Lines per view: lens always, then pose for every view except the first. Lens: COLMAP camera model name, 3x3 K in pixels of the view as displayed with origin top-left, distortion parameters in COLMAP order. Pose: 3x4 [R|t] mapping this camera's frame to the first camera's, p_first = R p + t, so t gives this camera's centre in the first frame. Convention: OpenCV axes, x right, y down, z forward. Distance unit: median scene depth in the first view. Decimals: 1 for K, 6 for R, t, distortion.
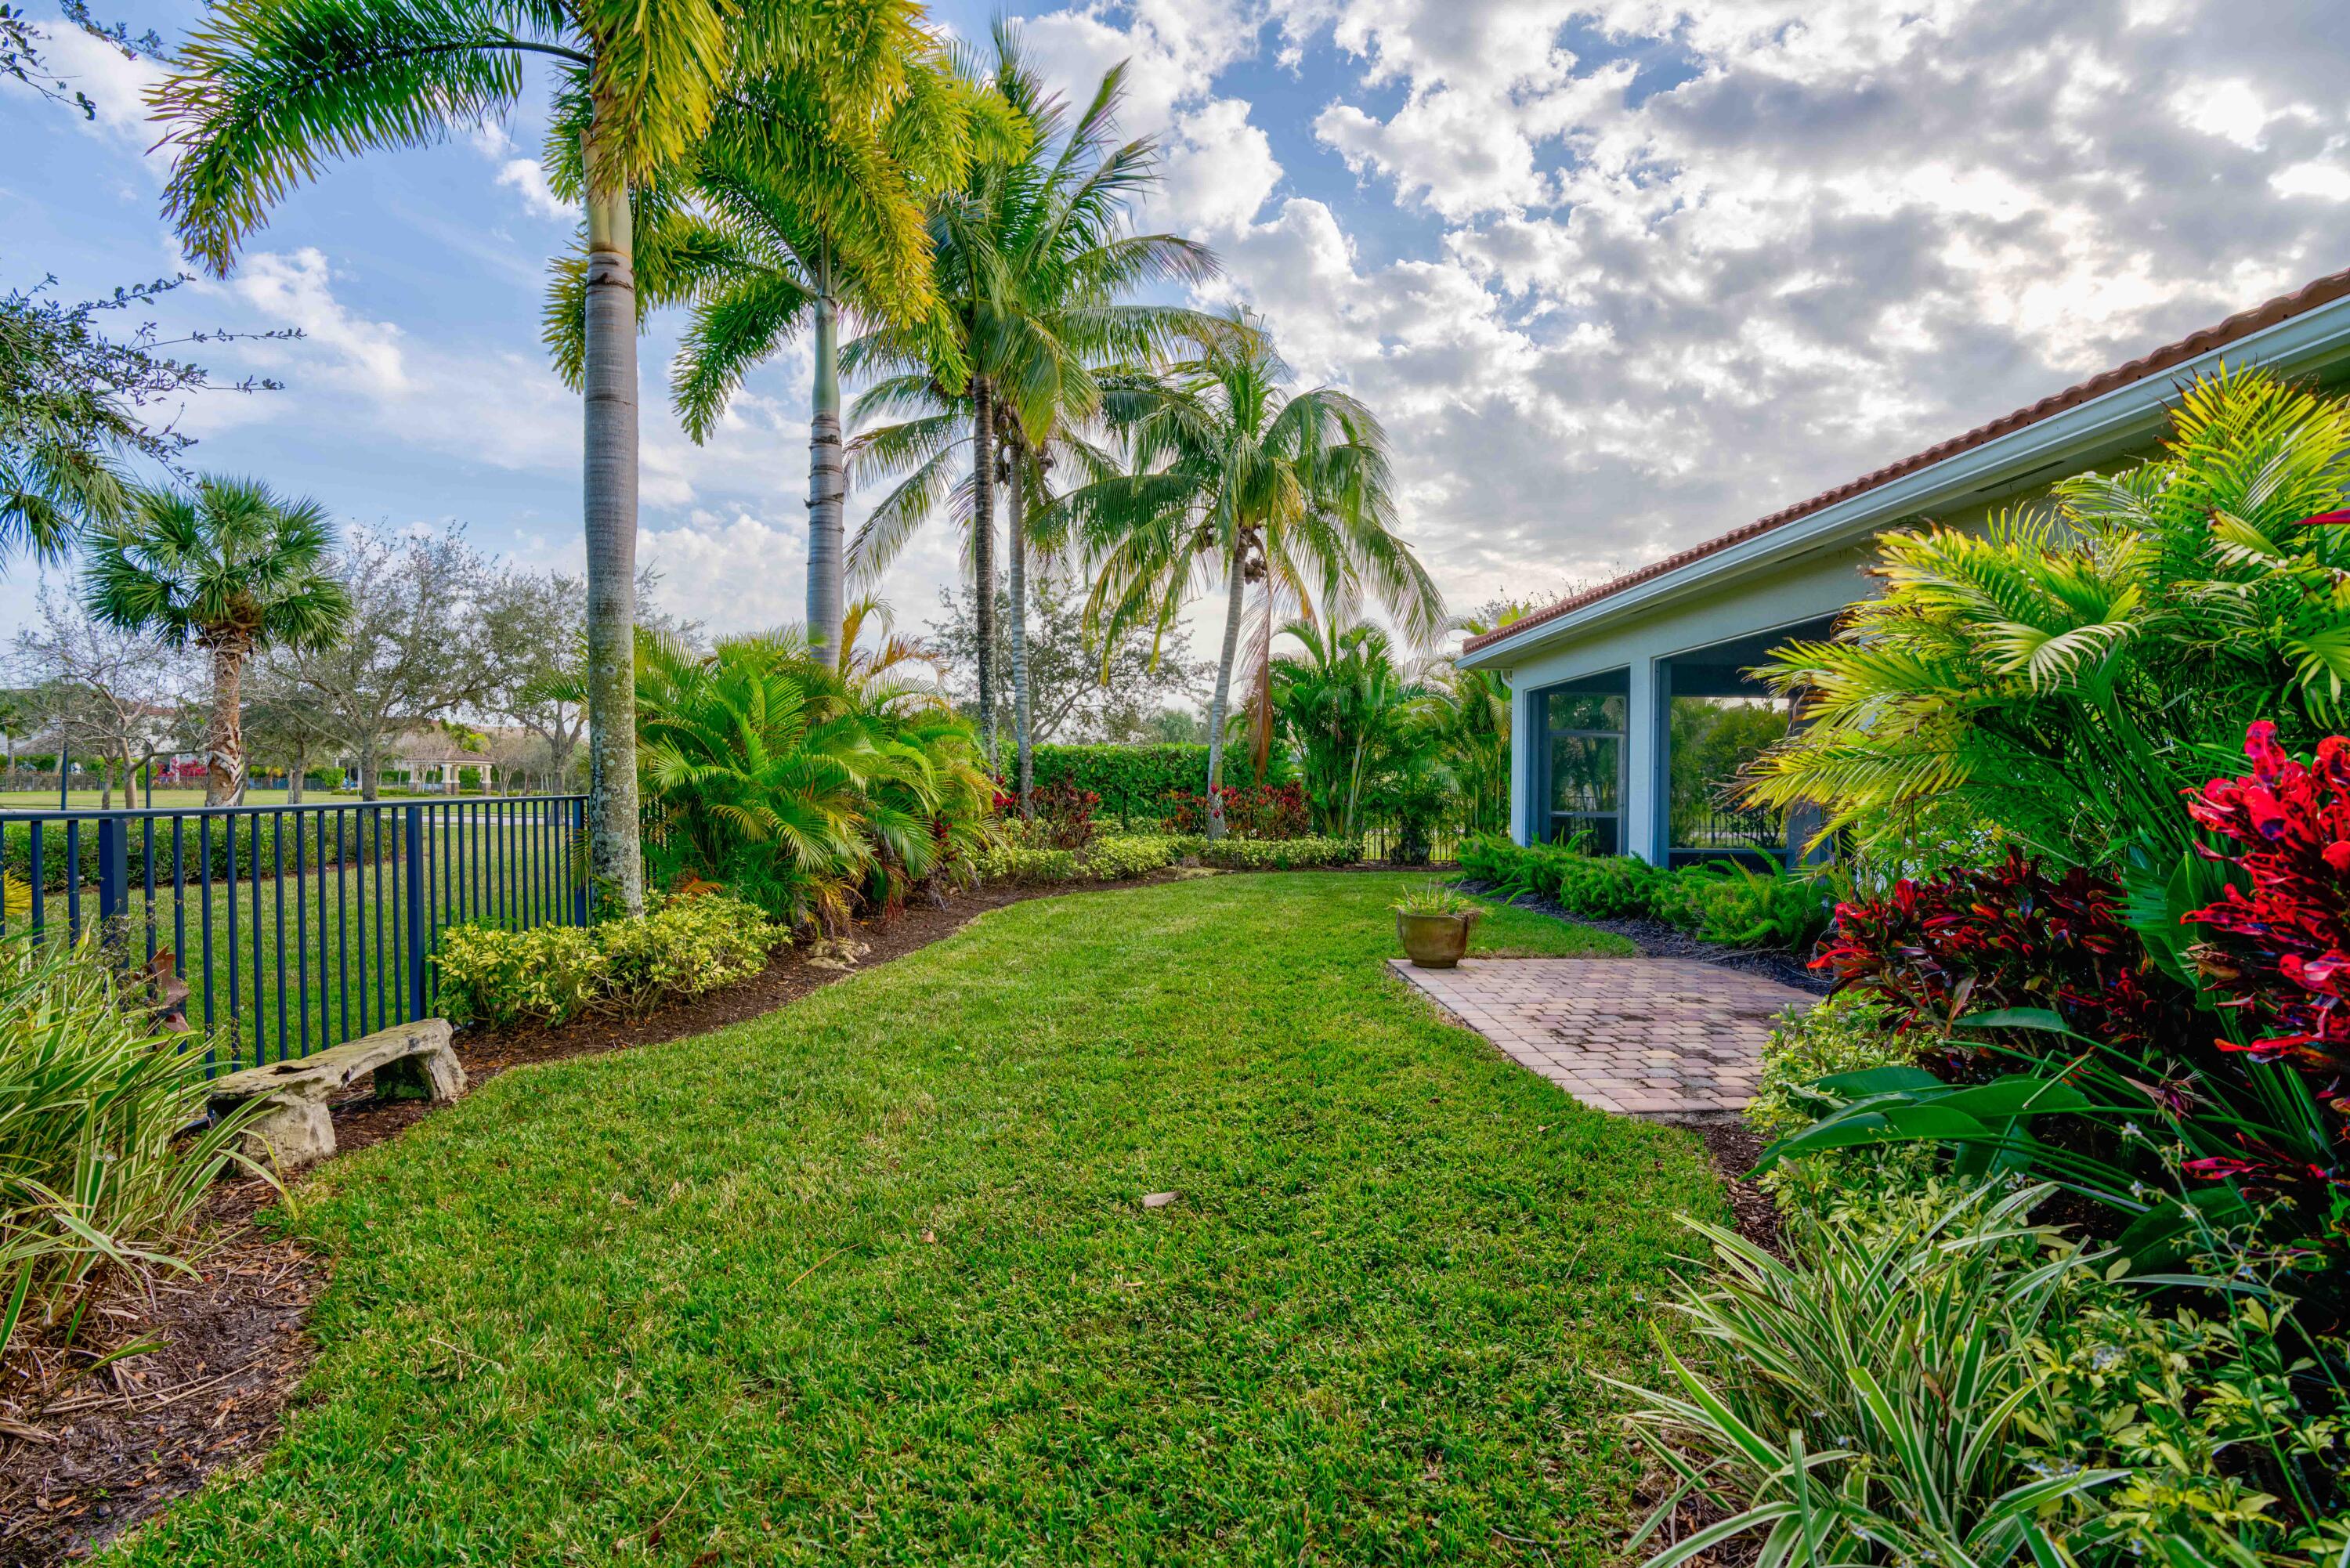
lens RADIAL K [[1075.3, 0, 1097.3], [0, 1075.3, 771.8], [0, 0, 1]] dist [0.001707, 0.011905]
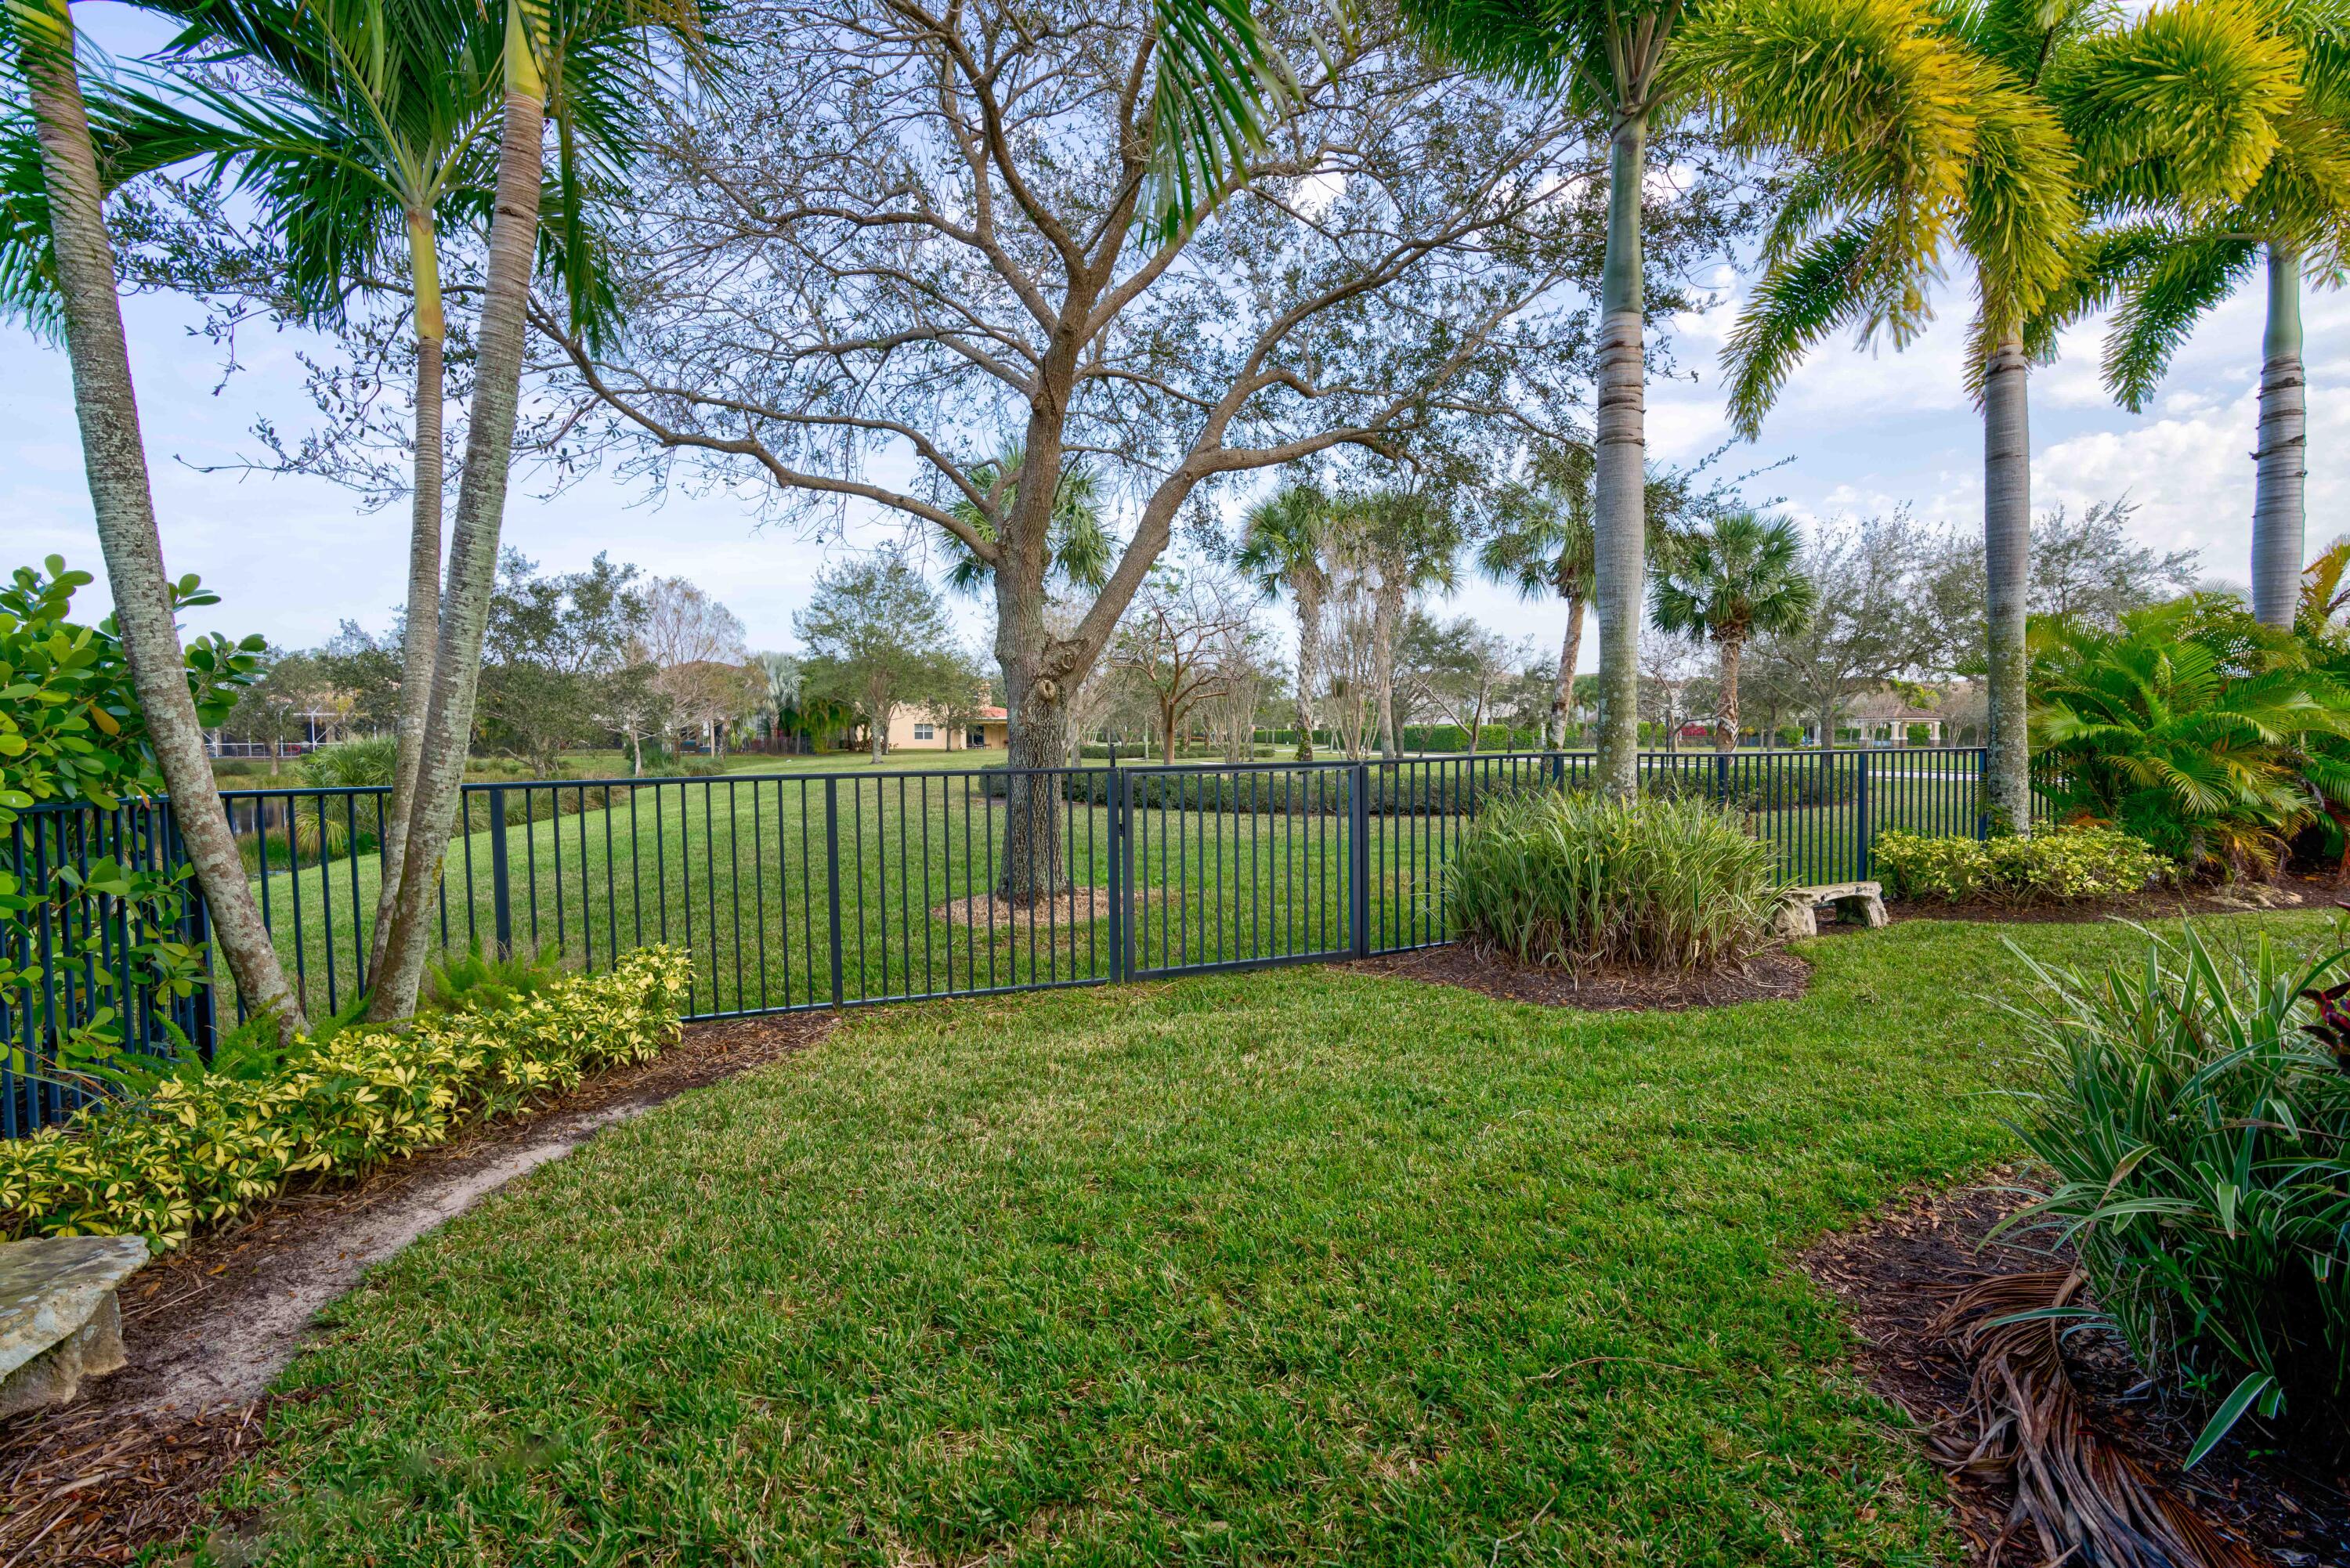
lens RADIAL K [[1085.4, 0, 1162.2], [0, 1085.4, 790.3], [0, 0, 1]] dist [-0.055896, 0.024290]
pose [[0.409317, 0.032827, -0.911801, 0.118338], [0.019628, 0.998804, 0.044770, -0.001513], [0.912181, -0.036222, 0.408184, -0.183256]]
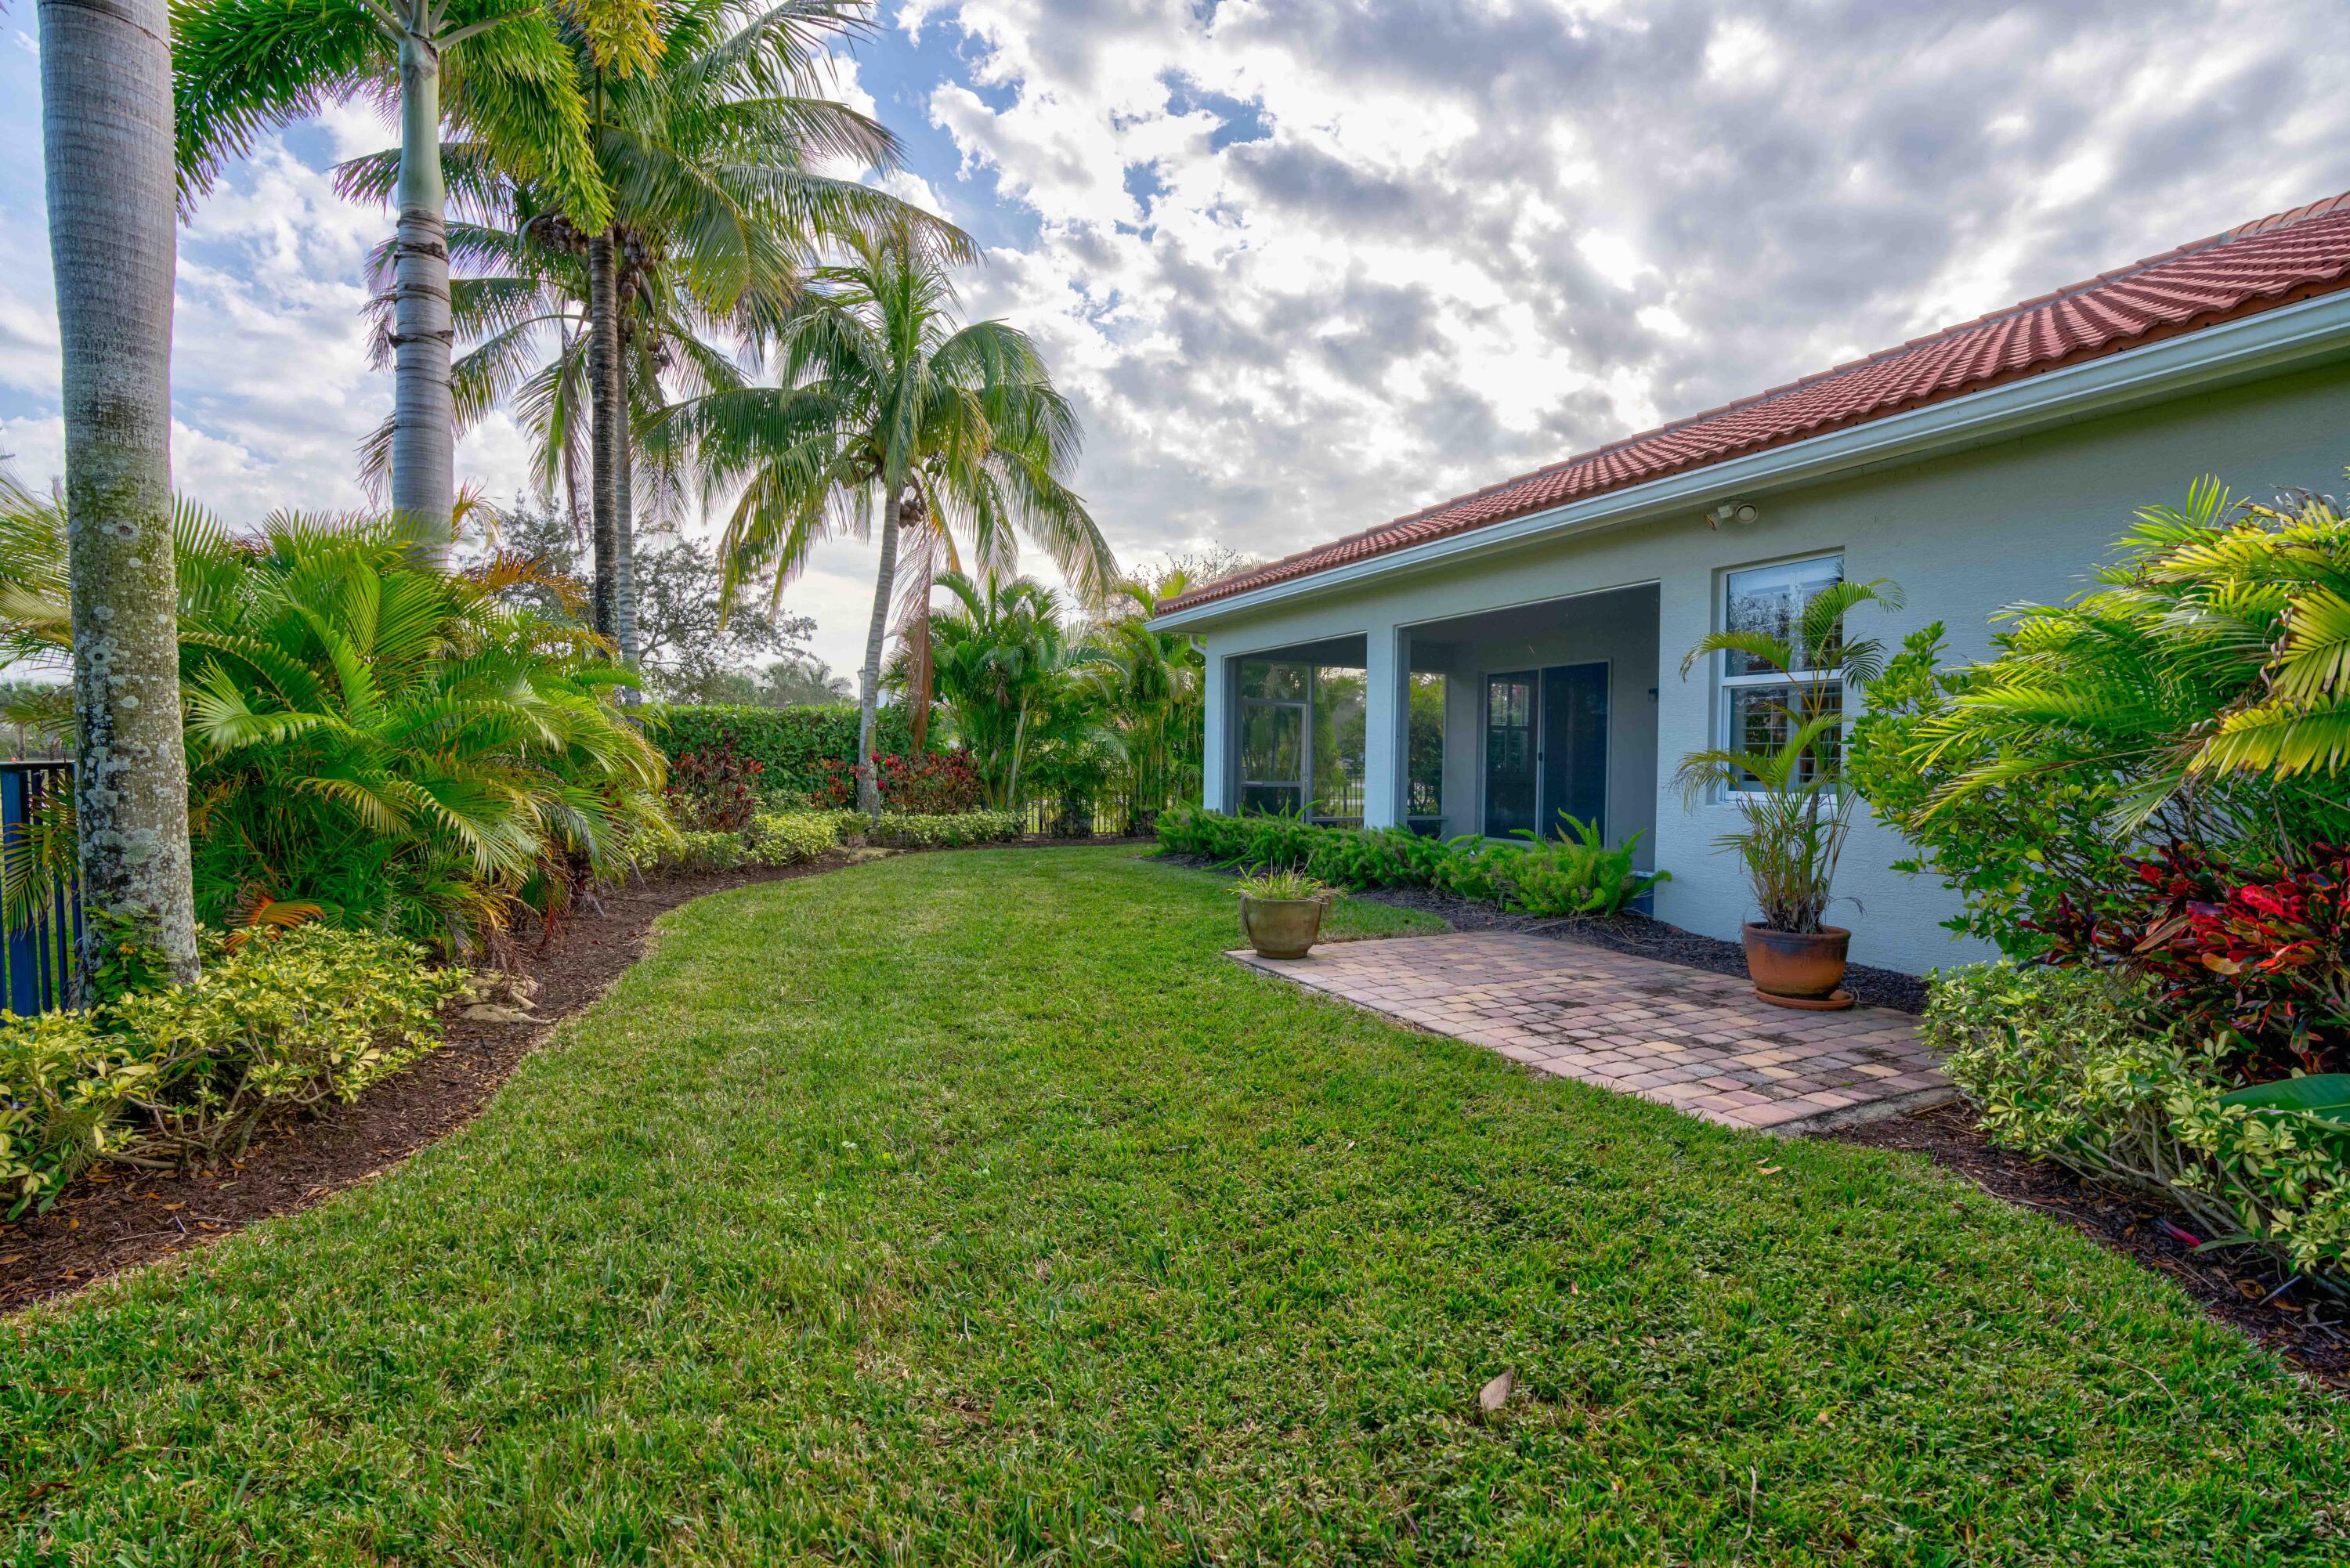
lens RADIAL K [[1085.4, 0, 1162.2], [0, 1085.4, 790.3], [0, 0, 1]] dist [-0.055896, 0.024290]
pose [[0.897732, -0.005212, 0.440512, -0.074886], [-0.014594, 0.999029, 0.041563, 0.002324], [-0.440301, -0.043741, 0.896784, 0.101220]]
